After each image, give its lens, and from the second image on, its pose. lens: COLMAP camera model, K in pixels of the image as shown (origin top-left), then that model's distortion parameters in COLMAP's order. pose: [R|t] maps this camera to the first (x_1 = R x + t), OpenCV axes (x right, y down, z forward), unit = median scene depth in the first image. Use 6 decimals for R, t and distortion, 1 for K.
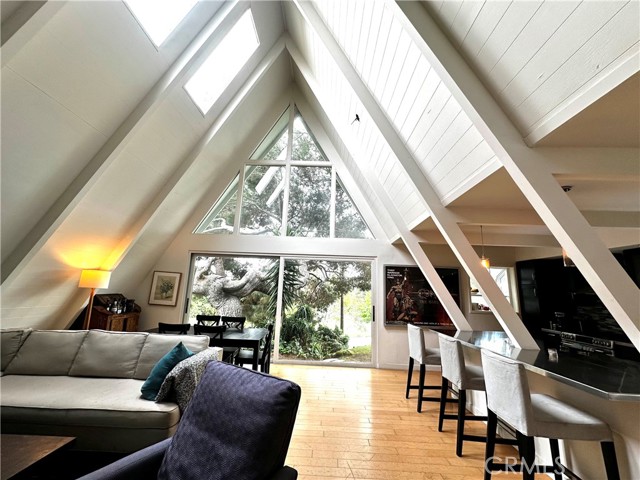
lens RADIAL K [[255.2, 0, 319.8], [0, 255.2, 241.2], [0, 0, 1]] dist [-0.002930, -0.000010]
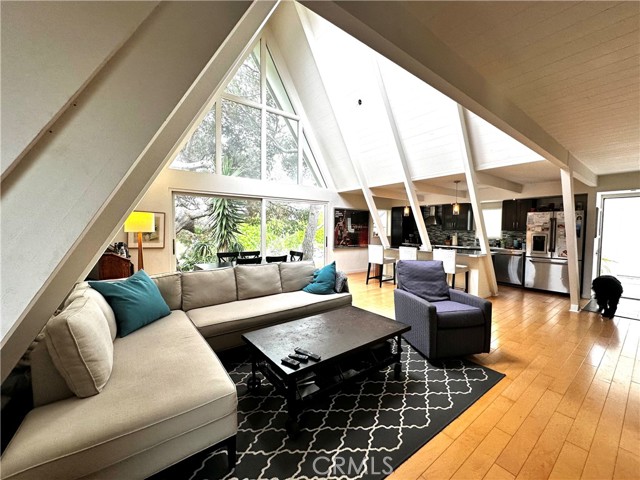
lens RADIAL K [[255.2, 0, 319.6], [0, 255.2, 239.8], [0, 0, 1]] dist [-0.002930, -0.000010]
pose [[0.788225, -0.061254, 0.612331, -0.699568], [-0.092983, 0.971755, 0.216901, -0.033636], [-0.608322, -0.227904, 0.760266, -0.062044]]
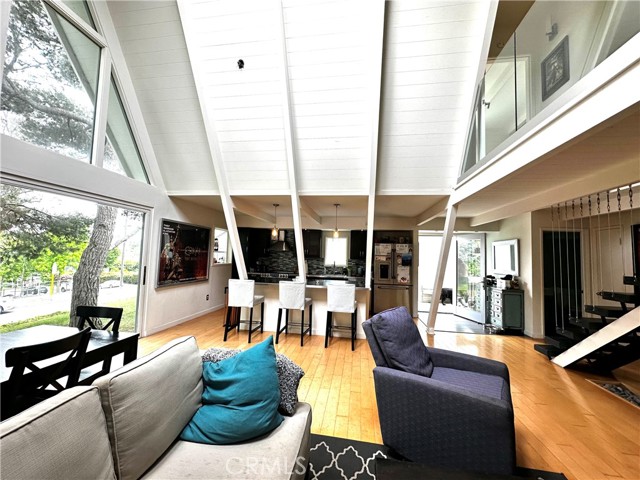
lens RADIAL K [[255.2, 0, 320.3], [0, 255.2, 241.5], [0, 0, 1]] dist [-0.002930, -0.000010]
pose [[0.133250, 0.019077, 0.990899, -0.535257], [-0.214193, 0.976740, 0.009999, 0.046535], [-0.967660, -0.213576, 0.134237, 0.364288]]
